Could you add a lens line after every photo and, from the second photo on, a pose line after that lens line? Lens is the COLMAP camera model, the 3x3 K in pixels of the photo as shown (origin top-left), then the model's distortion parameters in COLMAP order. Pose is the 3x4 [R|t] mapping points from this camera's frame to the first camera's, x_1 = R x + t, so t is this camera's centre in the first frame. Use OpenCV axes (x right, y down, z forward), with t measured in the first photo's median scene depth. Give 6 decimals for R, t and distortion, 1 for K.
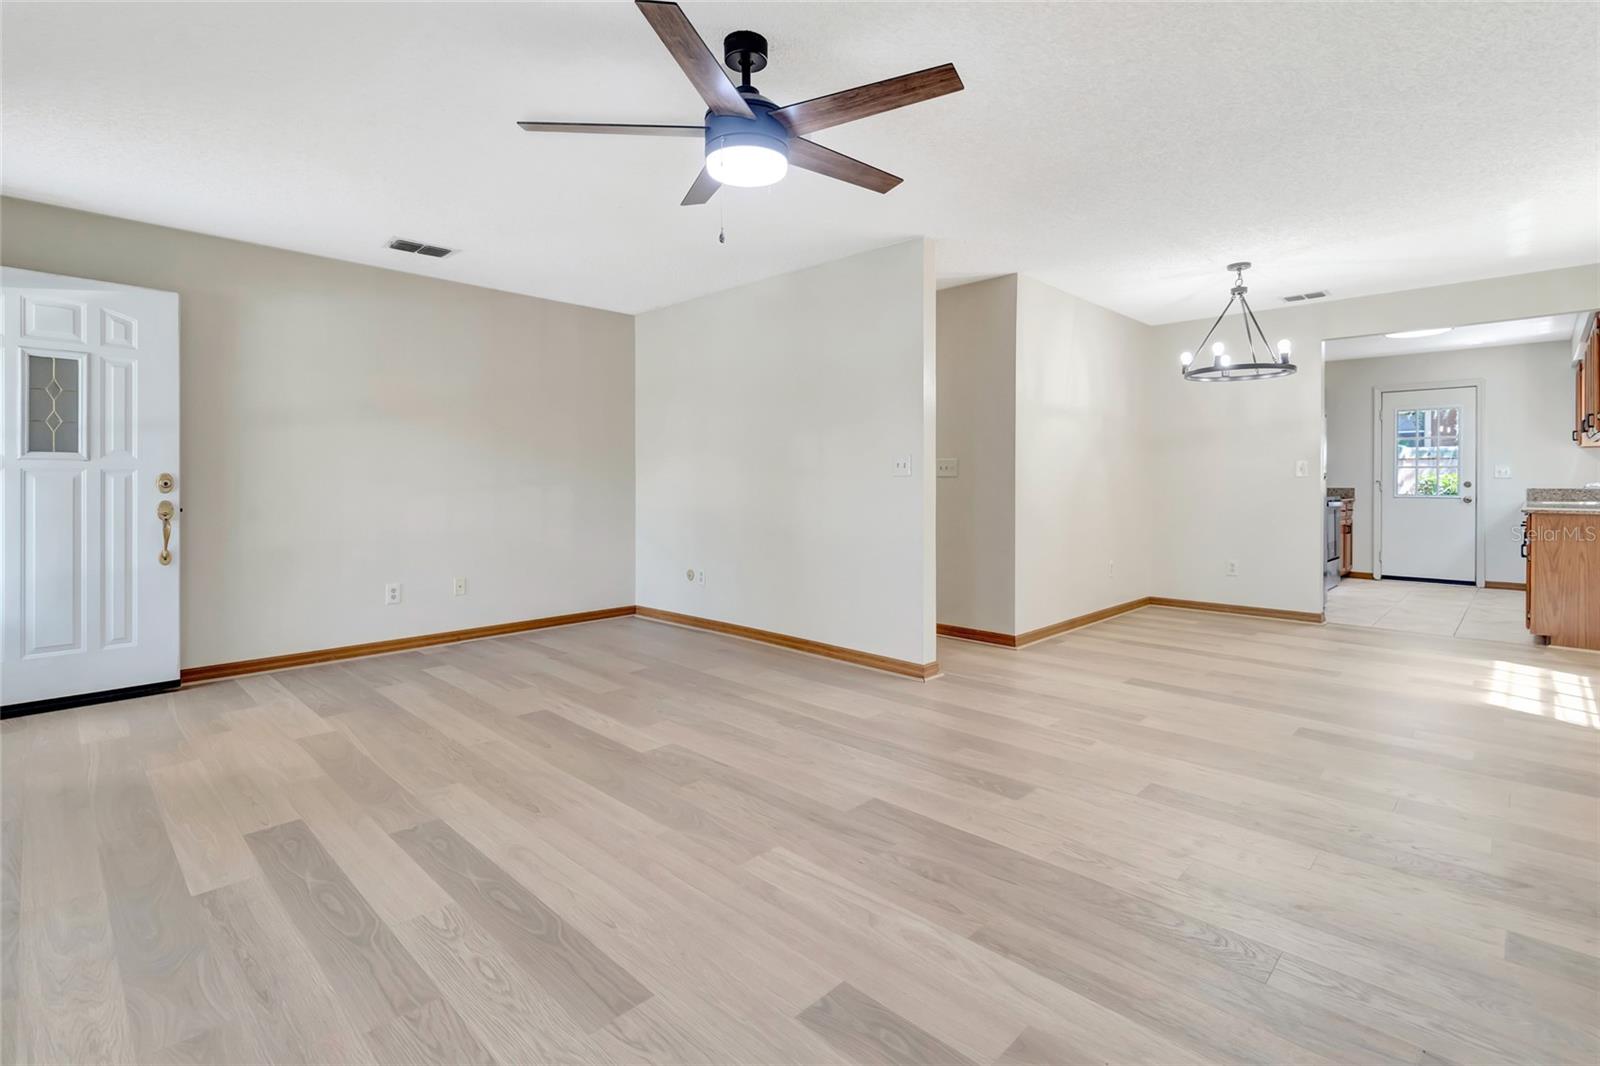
lens RADIAL K [[752.9, 0, 805.1], [0, 752.9, 479.8], [0, 0, 1]] dist [0.000938, 0.001118]
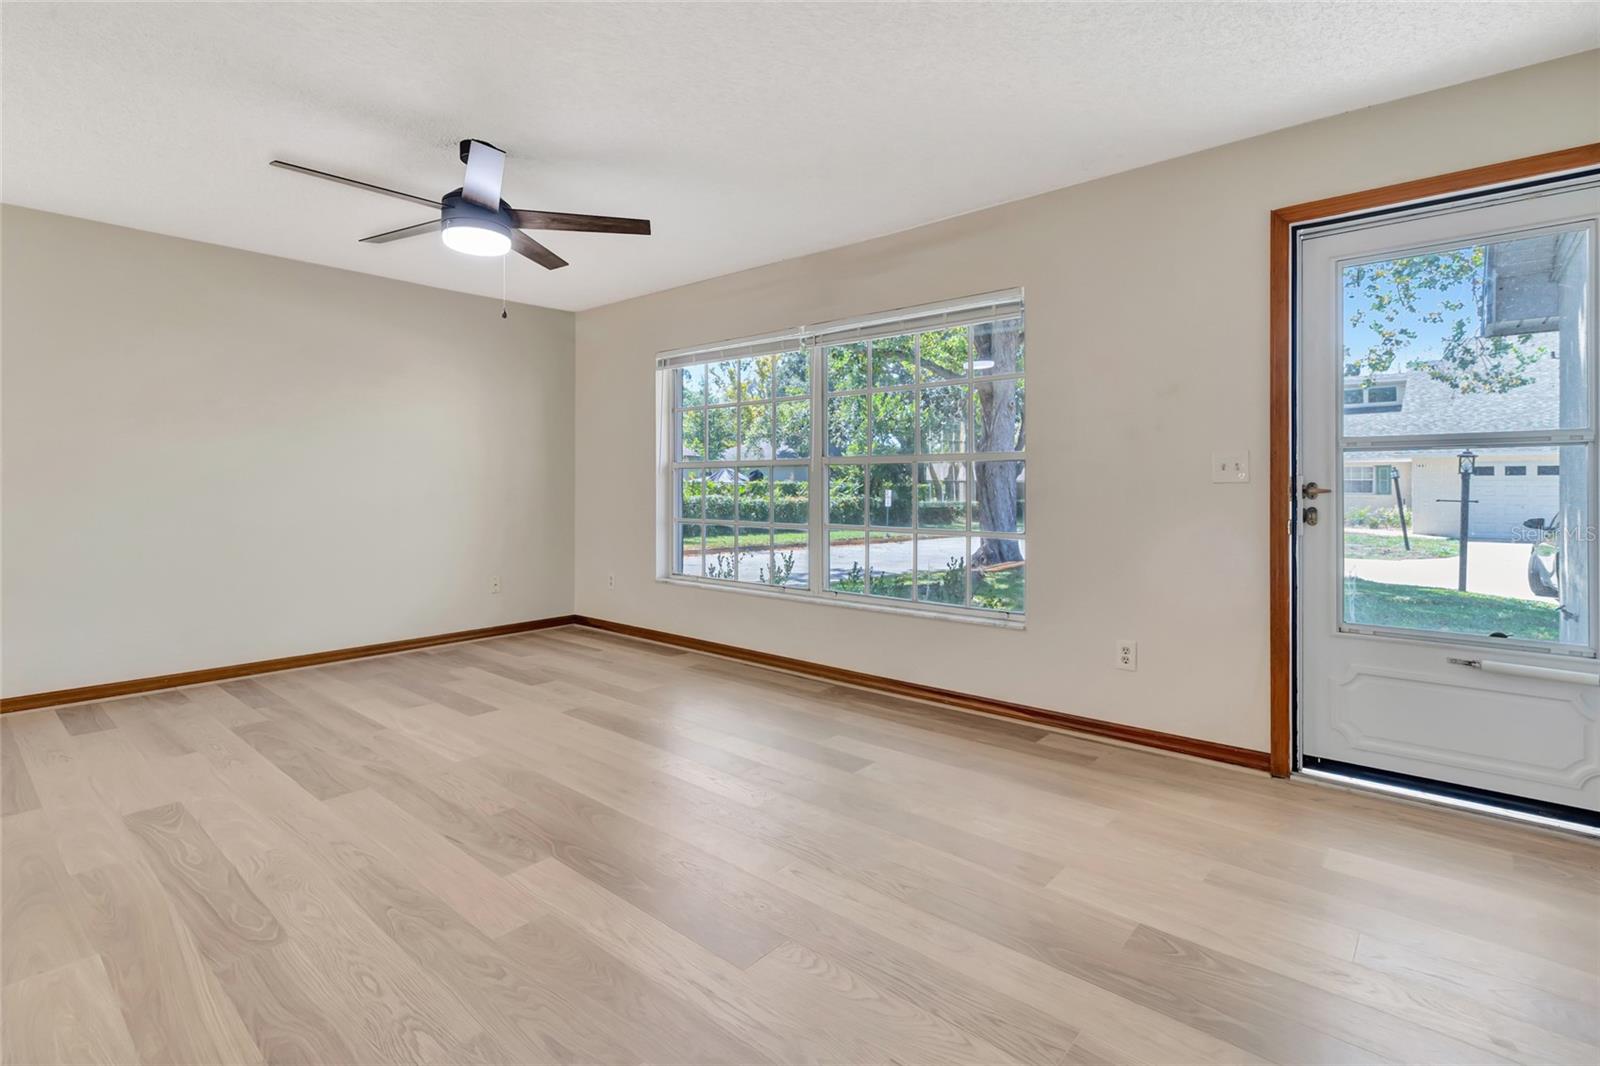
lens RADIAL K [[752.9, 0, 805.1], [0, 752.9, 479.8], [0, 0, 1]] dist [0.000938, 0.001118]
pose [[-0.998048, 0.001436, -0.062428, -0.540732], [0.001429, 0.999999, 0.000154, -0.006975], [0.062428, 0.000065, -0.998049, 2.255137]]
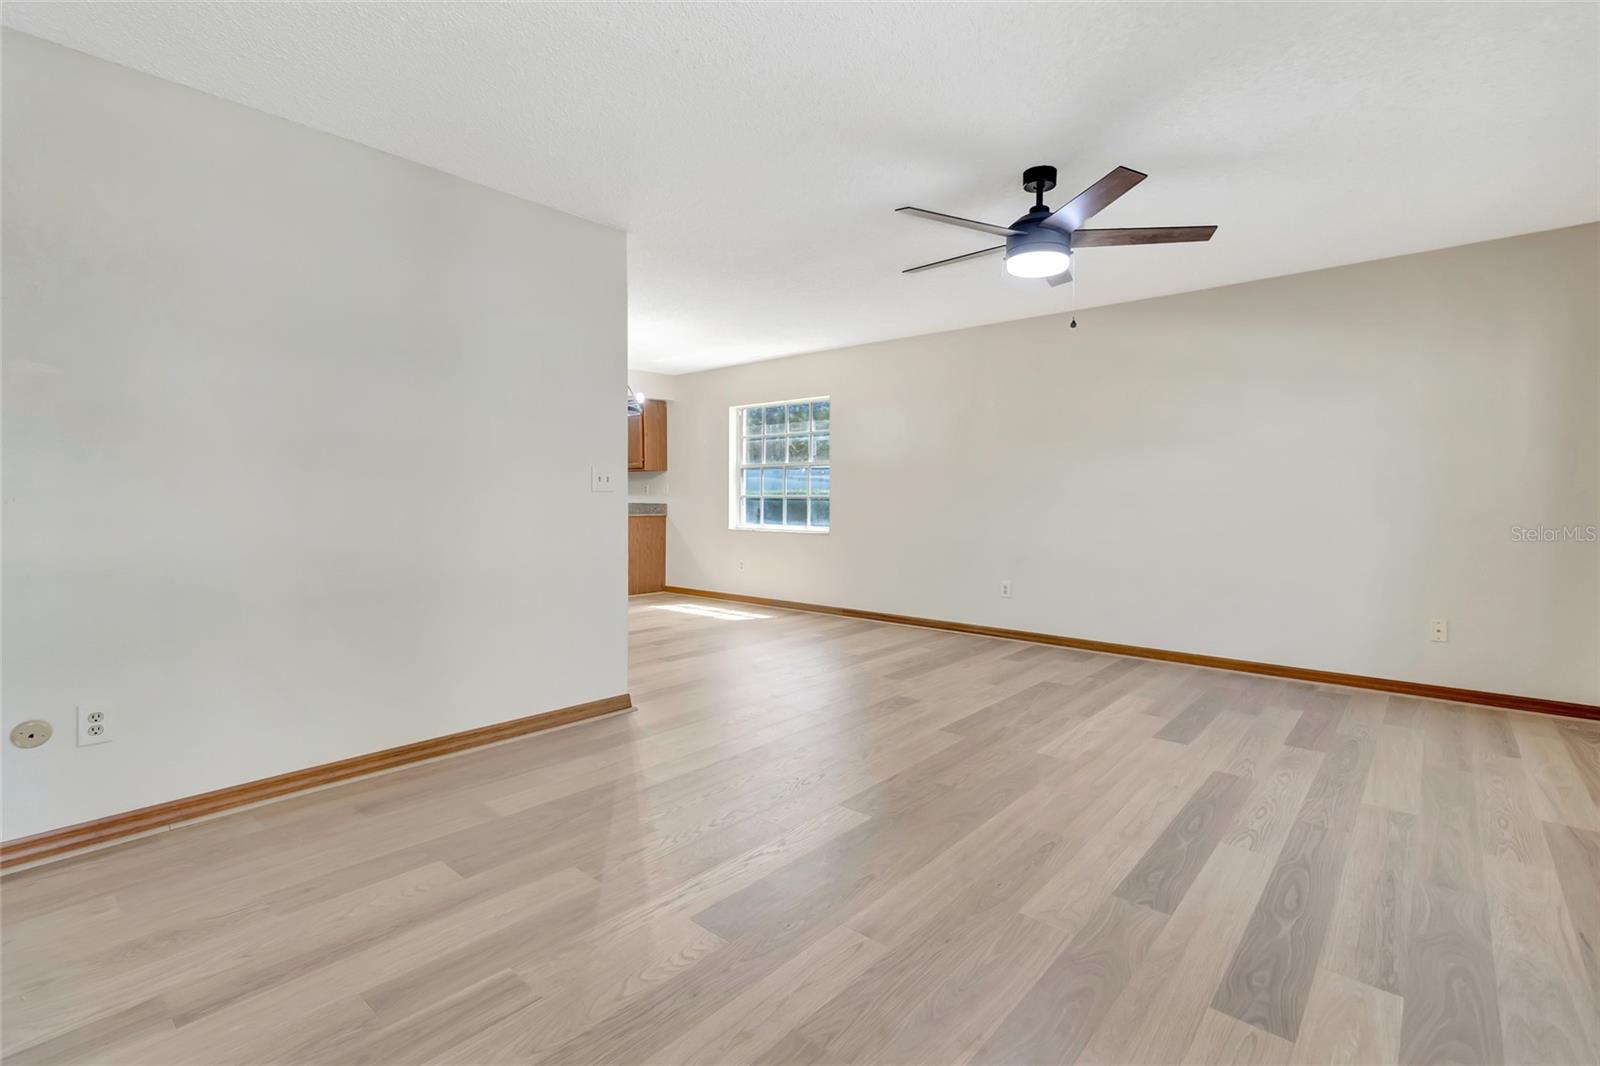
lens RADIAL K [[739.9, 0, 814.3], [0, 739.9, 491.6], [0, 0, 1]] dist [-0.001091, 0.000343]
pose [[-0.065089, 0.006849, 0.997856, -1.346177], [0.000572, 0.999977, -0.006827, 0.003473], [-0.997879, 0.000126, -0.065091, 1.443088]]
